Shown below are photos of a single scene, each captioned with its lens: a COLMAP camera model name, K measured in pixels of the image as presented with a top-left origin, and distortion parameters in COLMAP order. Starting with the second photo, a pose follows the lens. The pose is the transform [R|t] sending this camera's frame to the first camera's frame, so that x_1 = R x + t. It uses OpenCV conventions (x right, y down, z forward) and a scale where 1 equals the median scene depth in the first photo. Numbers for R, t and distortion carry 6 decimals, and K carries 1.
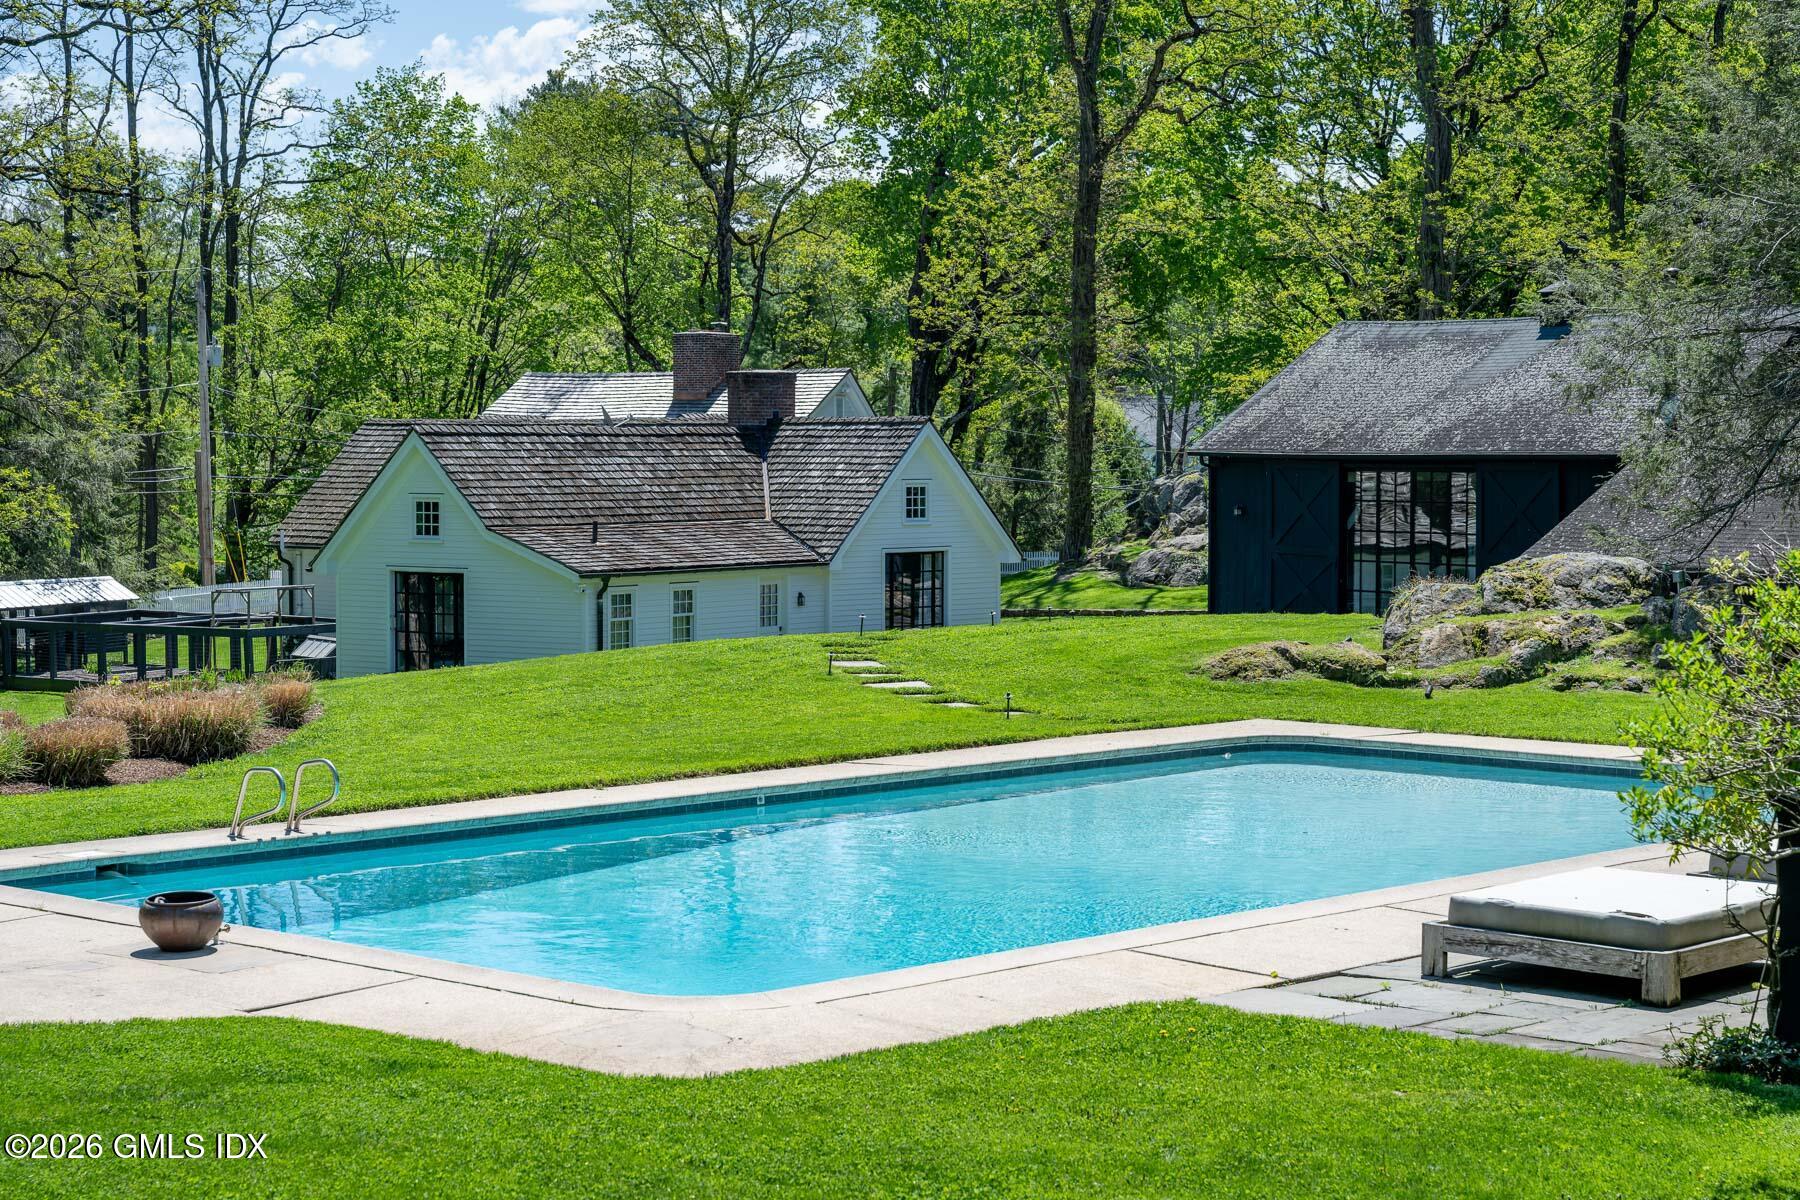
lens RADIAL K [[3377.2, 0, 900.0], [0, 3377.2, 600.0], [0, 0, 1]] dist [0.043599, 0.130790]
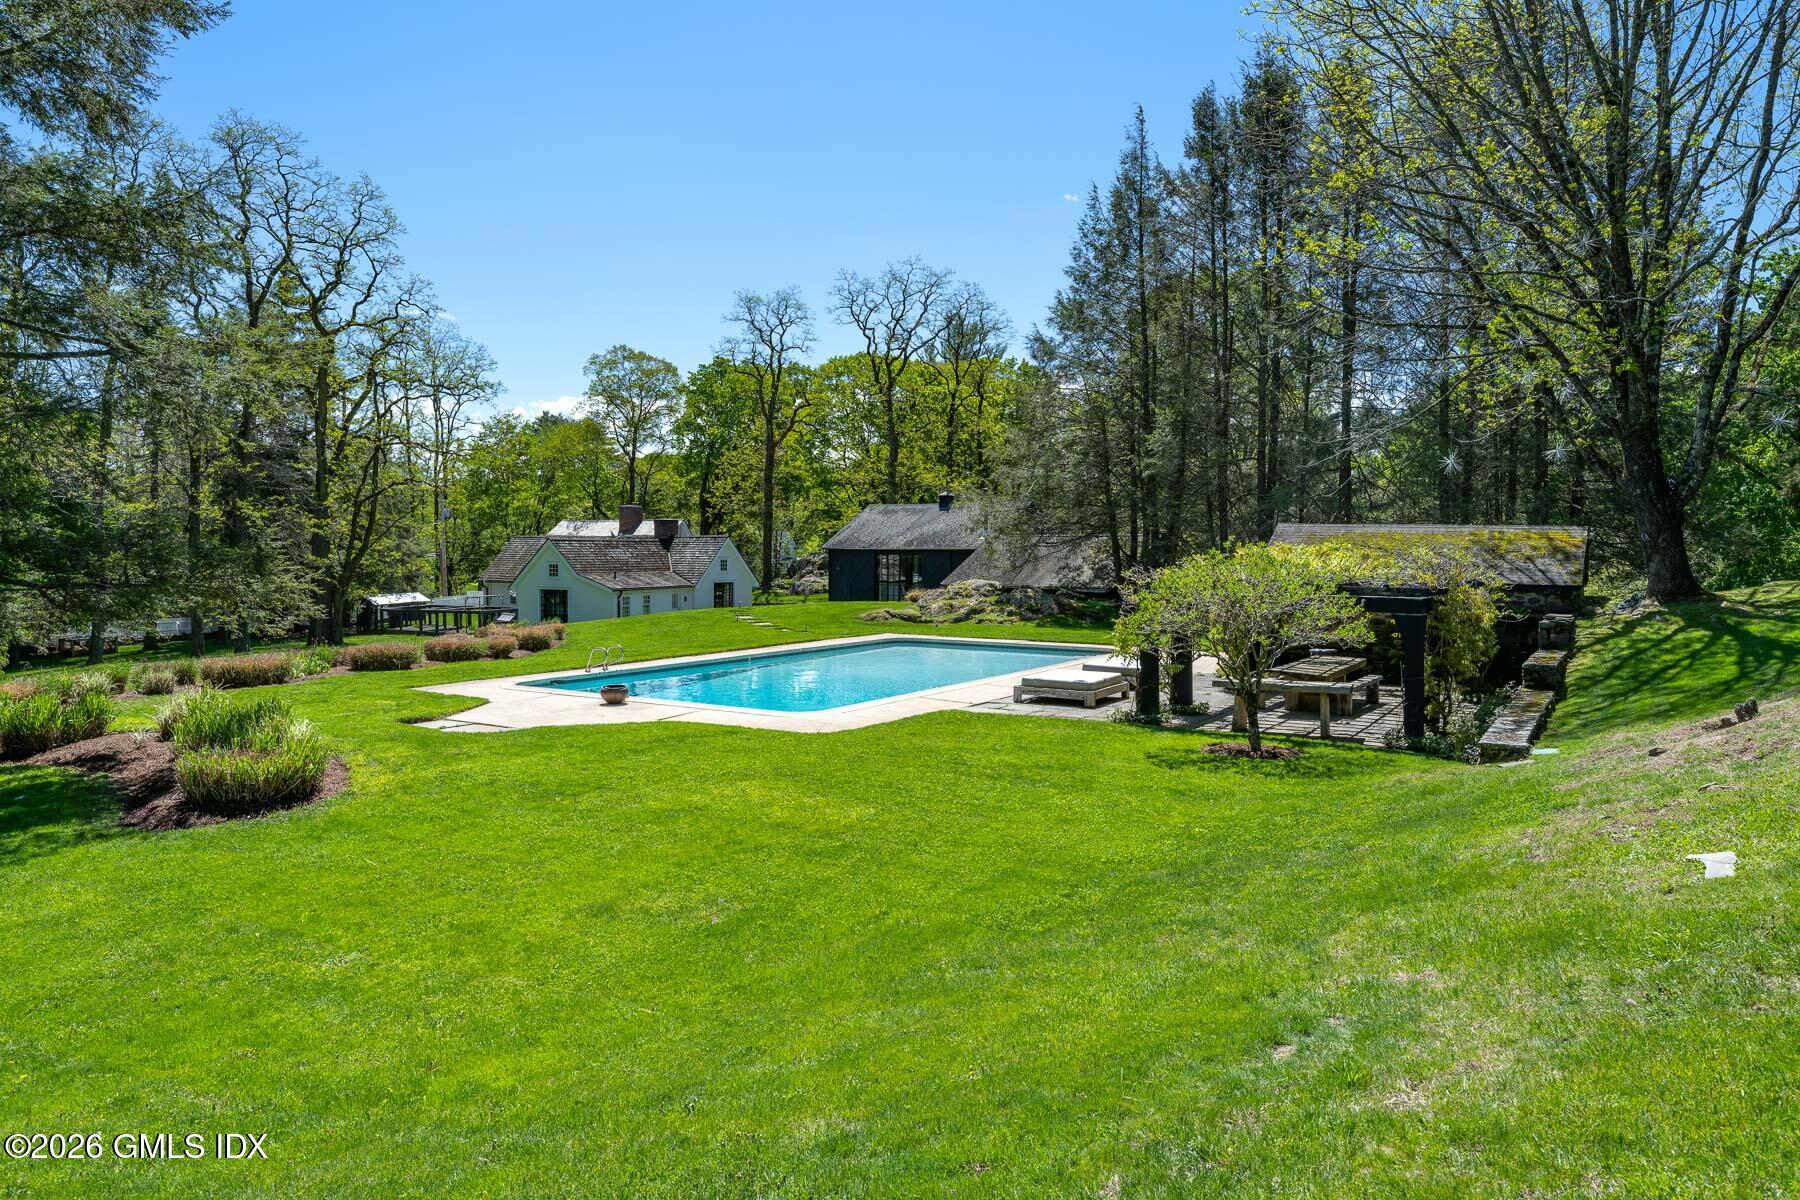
lens RADIAL K [[1193.9, 0, 900.0], [0, 1193.9, 600.0], [0, 0, 1]] dist [0.014907, 0.003524]
pose [[0.979657, -0.004506, 0.200627, -0.058609], [0.005205, 0.999982, -0.002958, 0.004978], [-0.200610, 0.003942, 0.979663, -0.033858]]
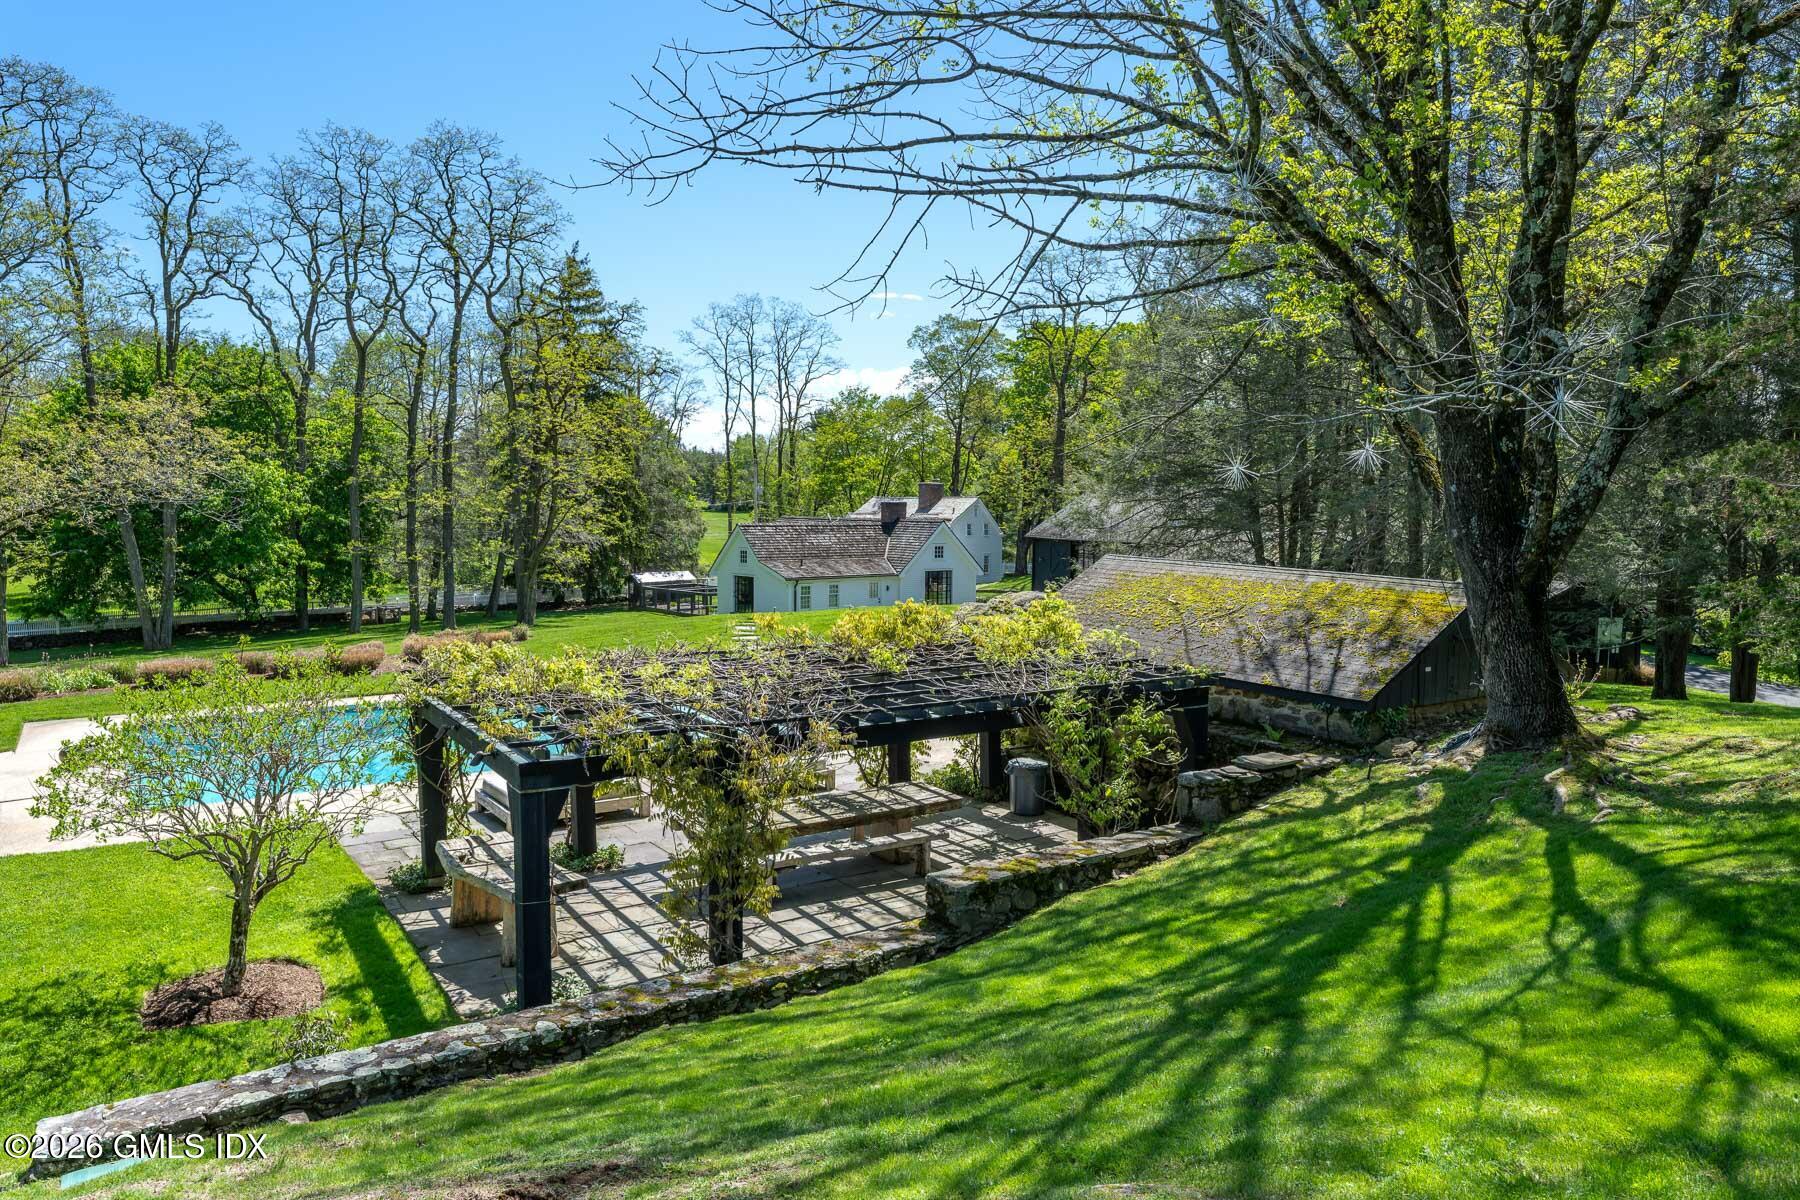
lens RADIAL K [[1199.1, 0, 900.0], [0, 1199.1, 600.0], [0, 0, 1]] dist [-0.001022, -0.002229]
pose [[0.975449, 0.026339, -0.218643, 0.201207], [-0.020103, 0.999327, 0.030697, -0.021909], [0.219304, -0.025548, 0.975322, 0.082096]]
